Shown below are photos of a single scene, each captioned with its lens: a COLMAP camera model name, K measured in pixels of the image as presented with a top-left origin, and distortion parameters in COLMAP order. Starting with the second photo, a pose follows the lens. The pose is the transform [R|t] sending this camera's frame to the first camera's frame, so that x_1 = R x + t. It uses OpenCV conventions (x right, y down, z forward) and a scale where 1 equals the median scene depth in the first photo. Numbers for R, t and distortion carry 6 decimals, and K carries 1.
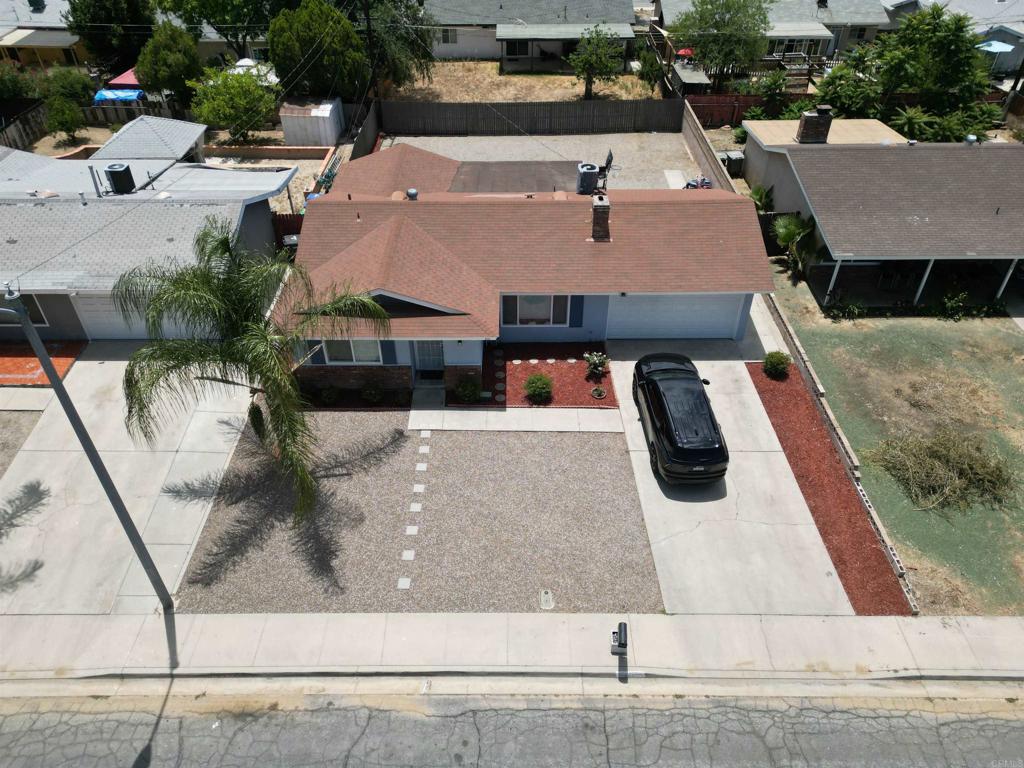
lens RADIAL K [[710.5, 0, 509.3], [0, 710.5, 393.4], [0, 0, 1]] dist [0.057296, -0.048152]
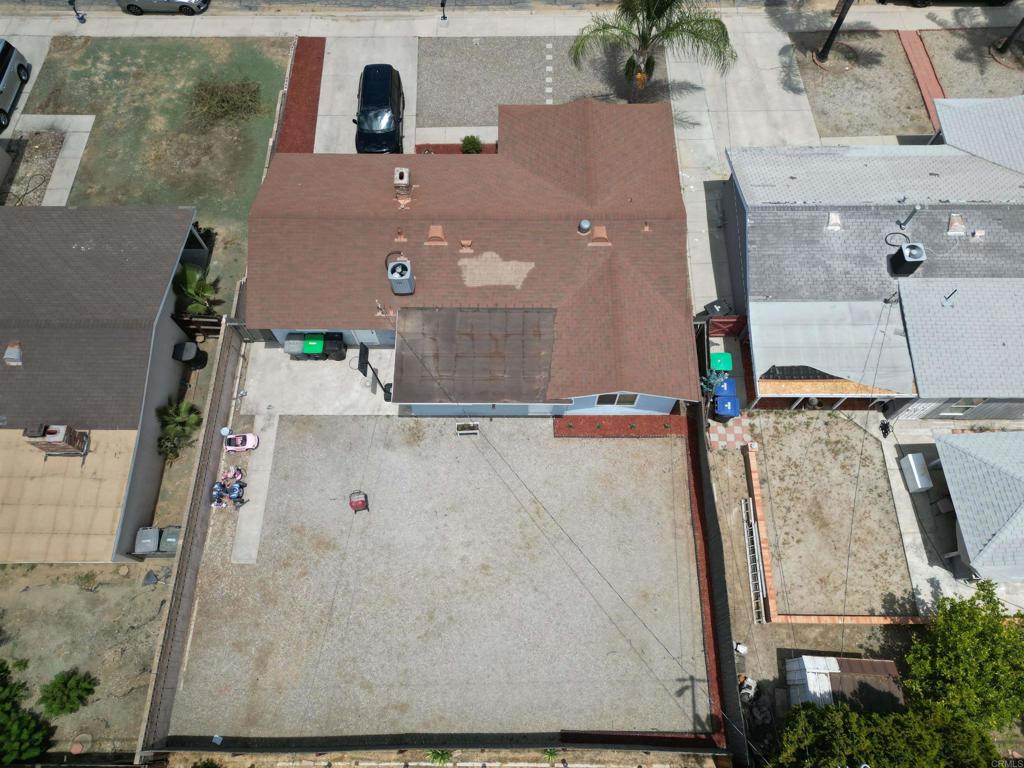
lens RADIAL K [[710.5, 0, 510.6], [0, 710.5, 384.7], [0, 0, 1]] dist [0.057296, -0.048152]
pose [[-0.999899, 0.004424, 0.013515, -0.057509], [0.011823, -0.269494, 0.962929, -1.656700], [0.007902, 0.962992, 0.269415, 1.209017]]
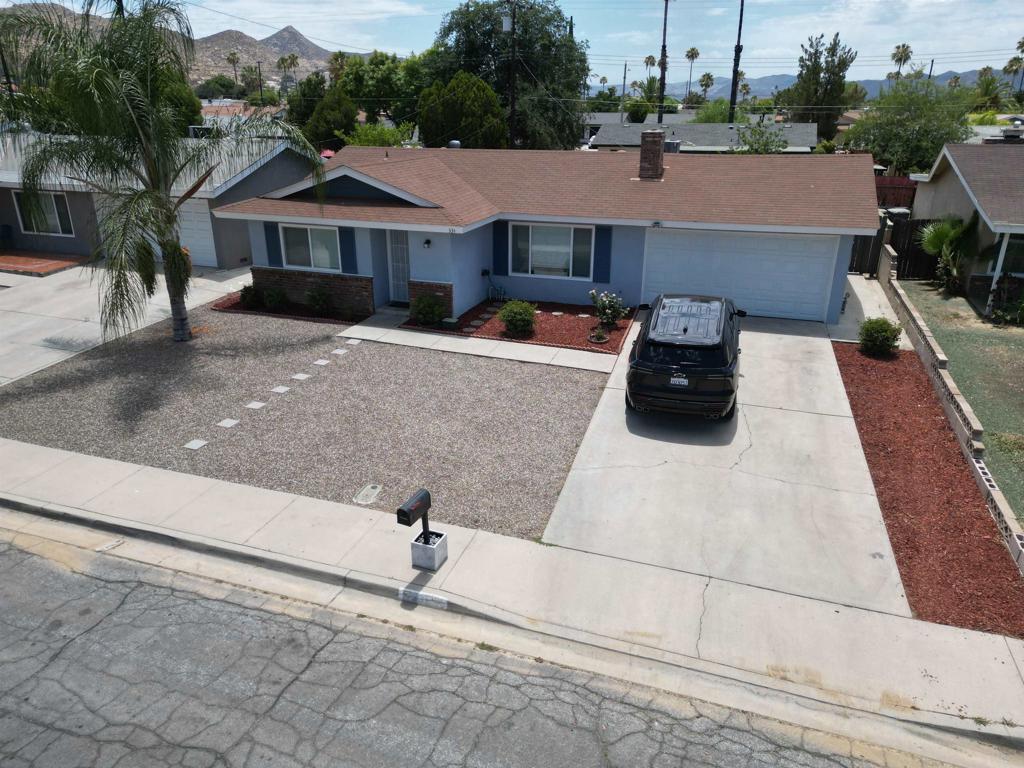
lens RADIAL K [[710.5, 0, 510.0], [0, 710.5, 401.7], [0, 0, 1]] dist [0.057296, -0.048152]
pose [[0.946101, 0.129317, -0.296934, 0.301191], [-0.210387, 0.942437, -0.259902, 0.304929], [0.246232, 0.308365, 0.918848, 0.379611]]
